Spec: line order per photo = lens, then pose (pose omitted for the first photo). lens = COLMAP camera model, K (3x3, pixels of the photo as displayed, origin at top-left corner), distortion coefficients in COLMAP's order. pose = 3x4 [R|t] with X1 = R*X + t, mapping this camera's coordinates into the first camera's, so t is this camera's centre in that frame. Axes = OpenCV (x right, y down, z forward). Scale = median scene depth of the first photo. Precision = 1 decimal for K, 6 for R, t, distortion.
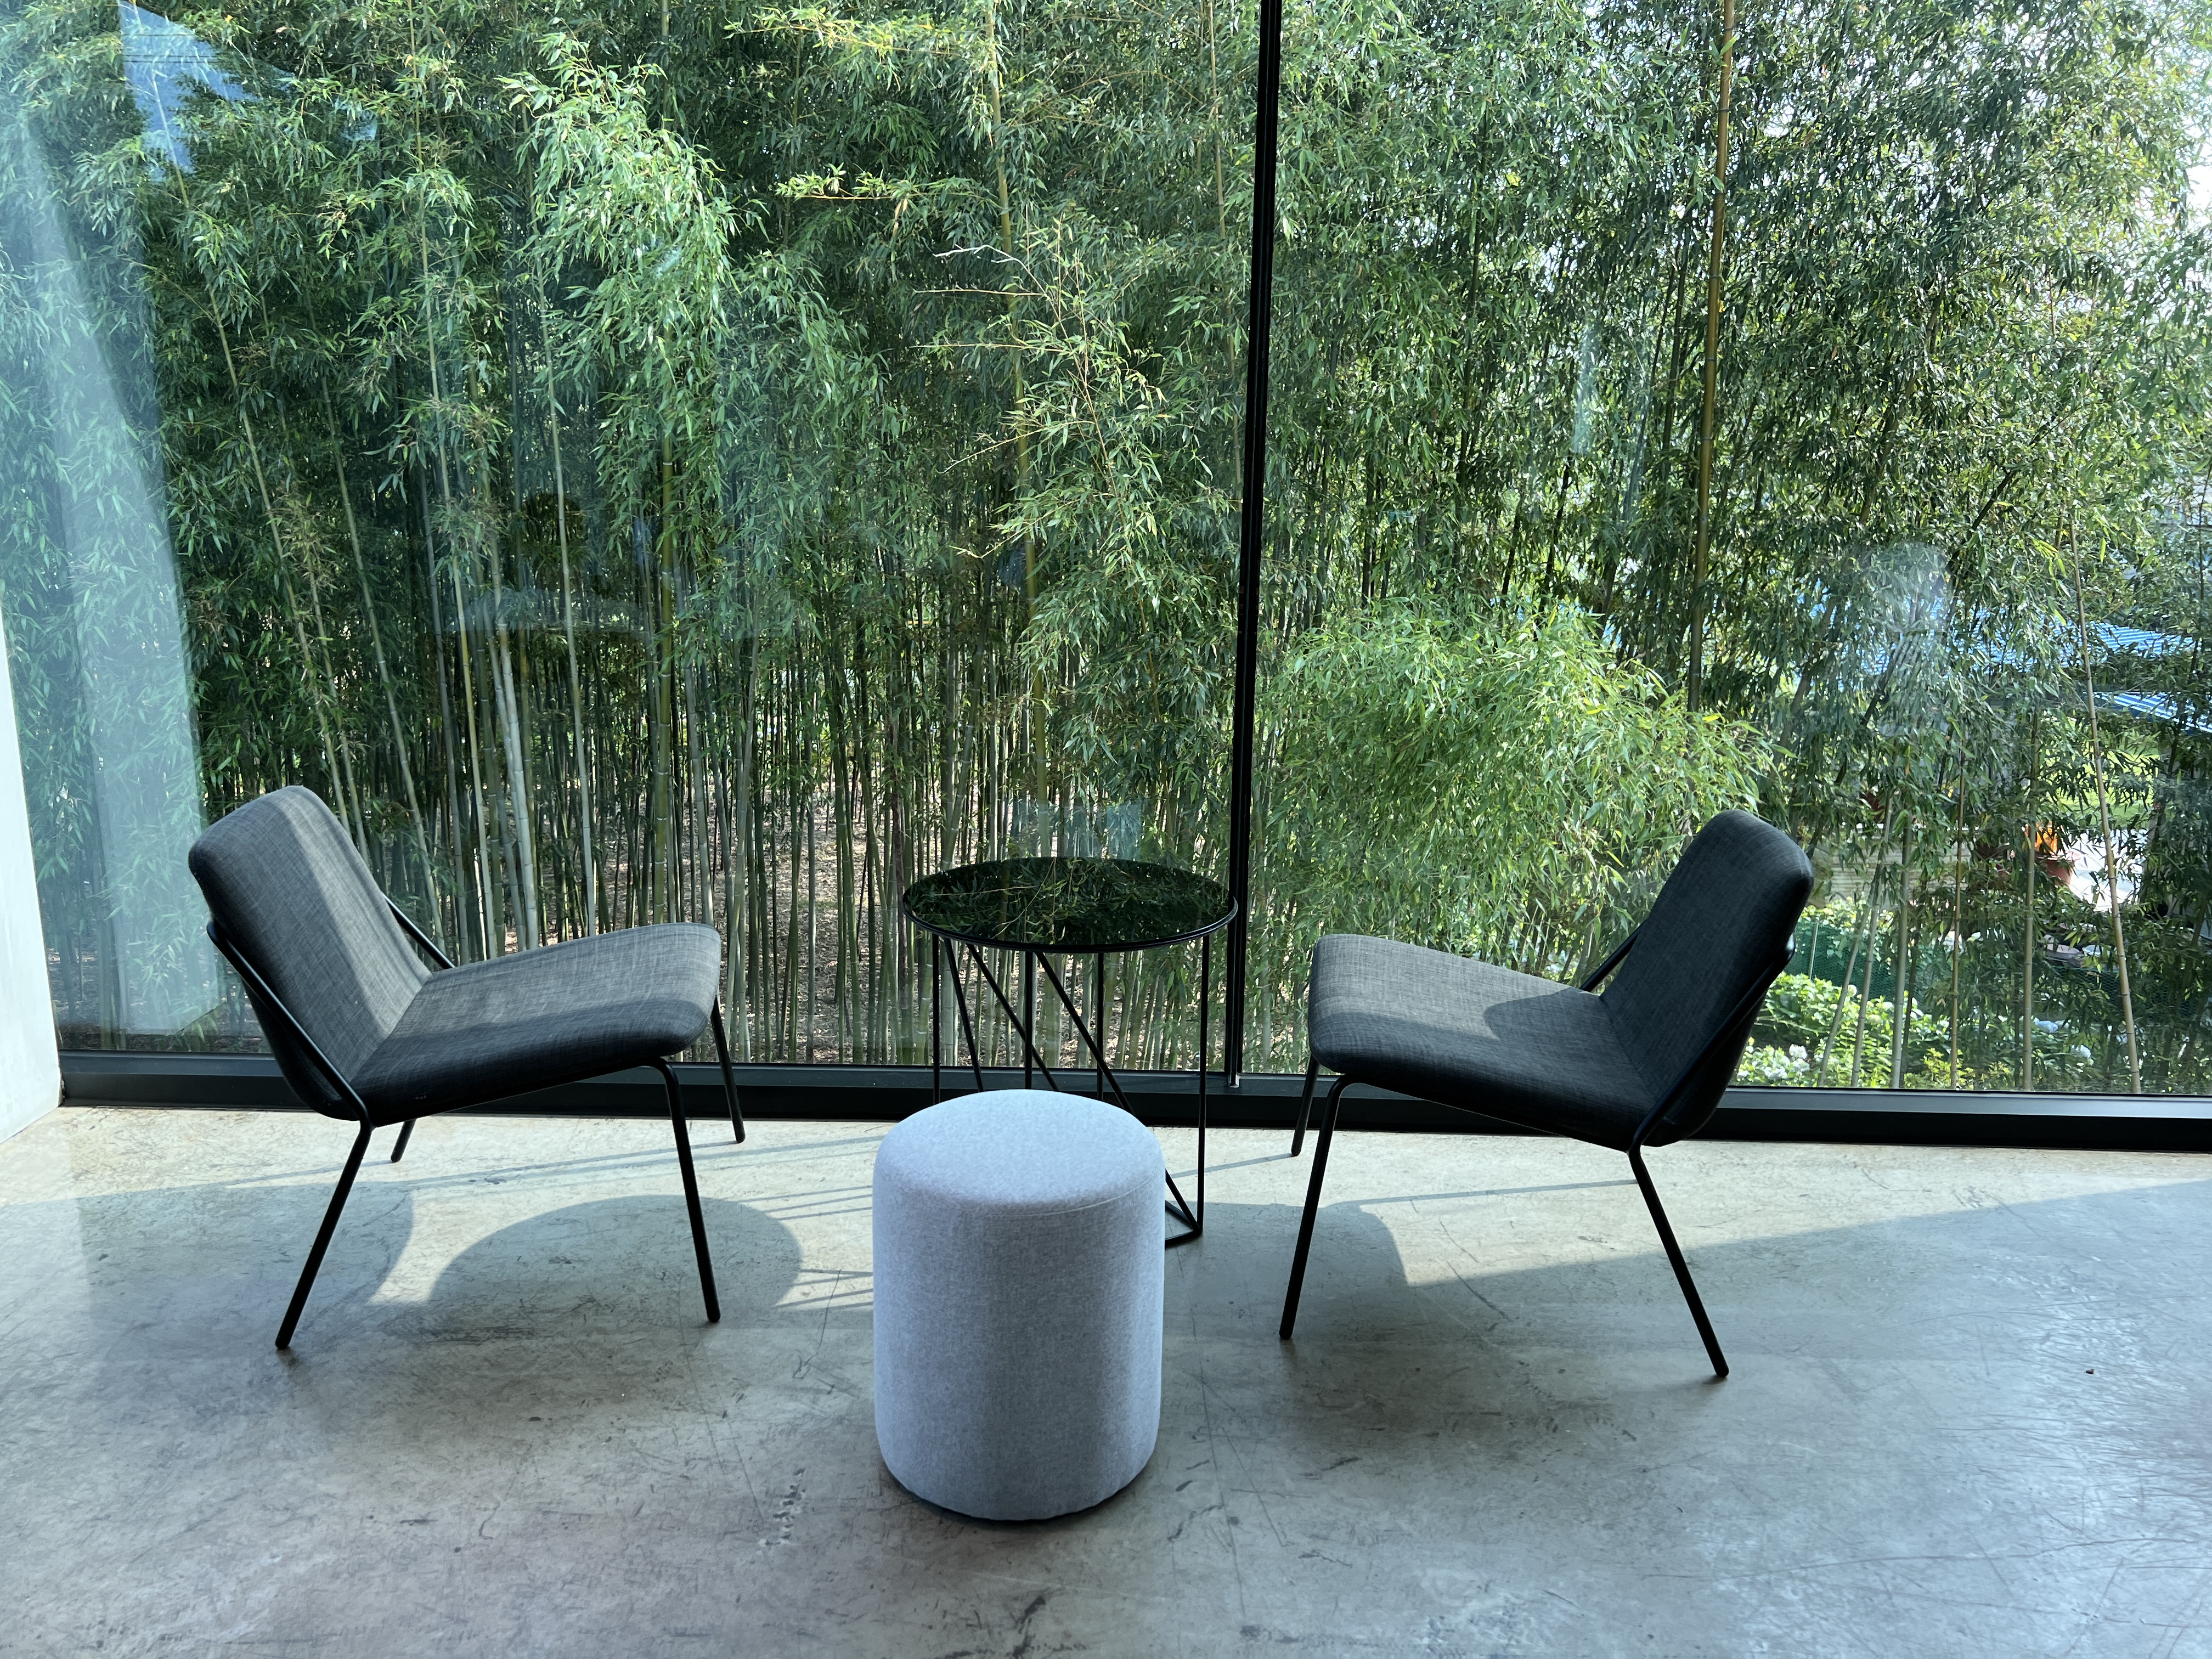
lens RADIAL K [[1762.2, 0, 1118.6], [0, 1762.2, 837.4], [0, 0, 1]] dist [0.054931, -0.056590]
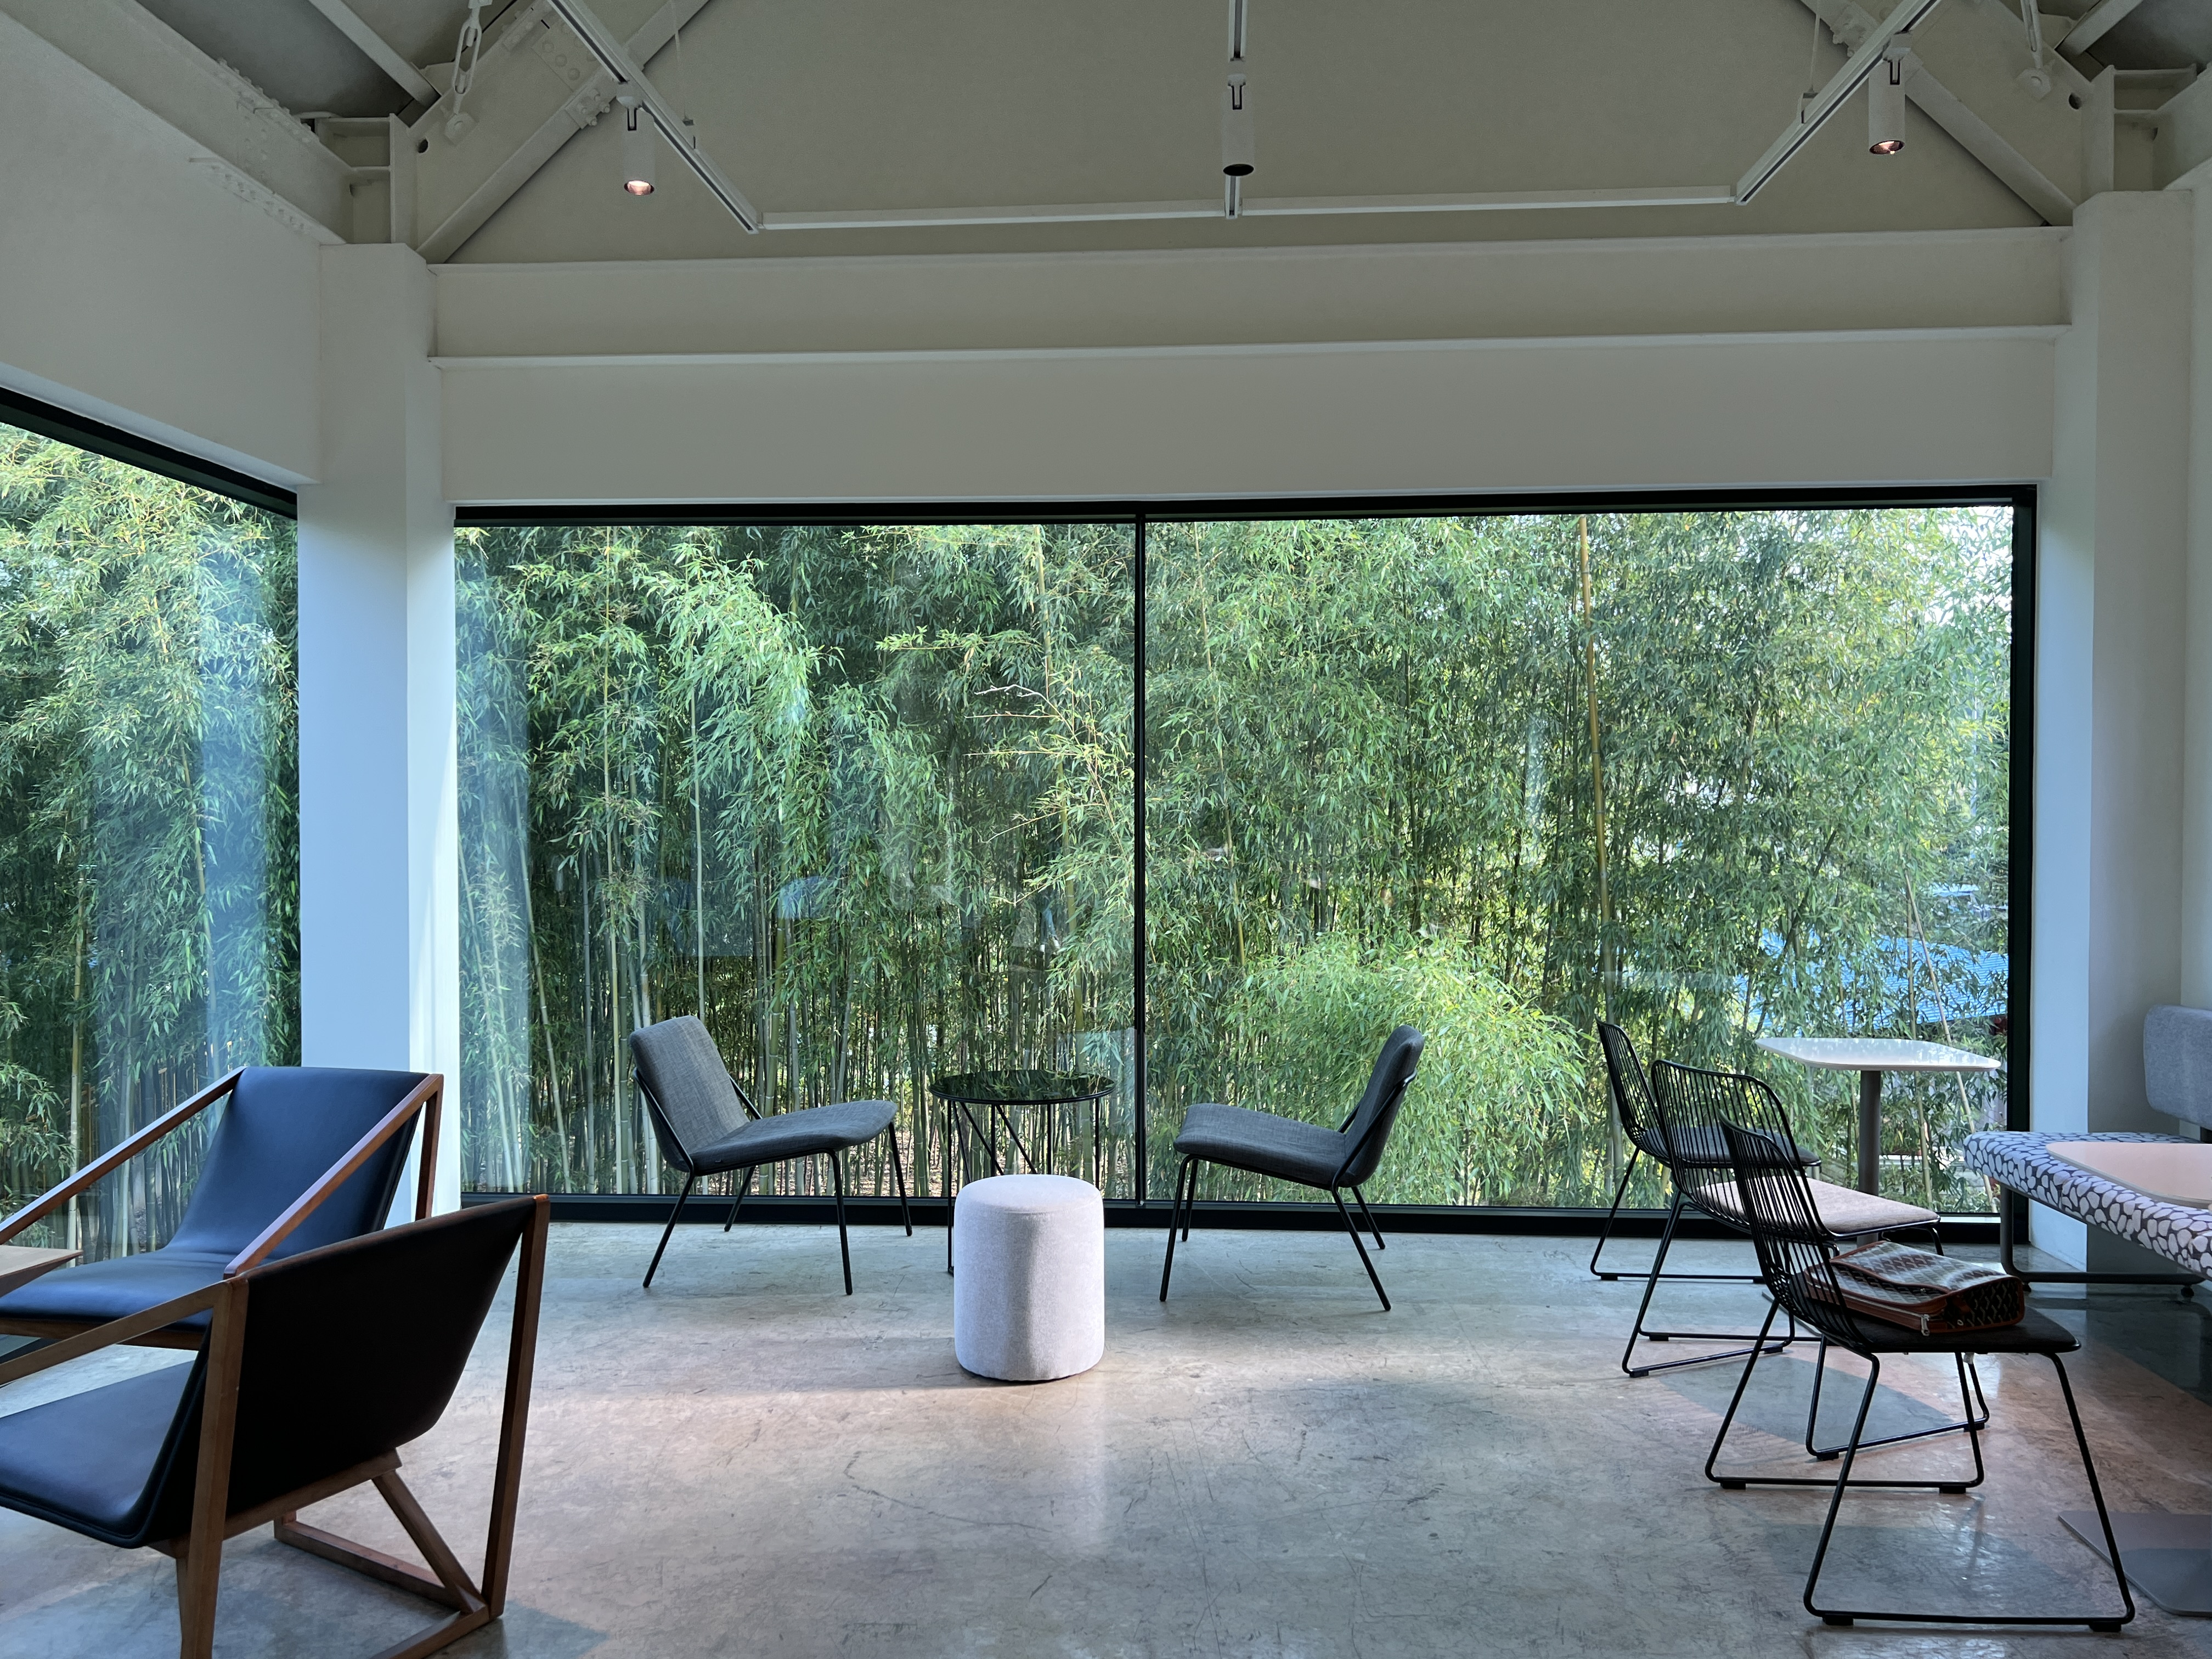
lens RADIAL K [[1762.2, 0, 1135.8], [0, 1762.2, 841.2], [0, 0, 1]] dist [0.054931, -0.056590]
pose [[0.999223, -0.016222, -0.035934, 0.069826], [0.008703, 0.979705, -0.200257, 0.075155], [0.038453, 0.199788, 0.979084, -0.393203]]
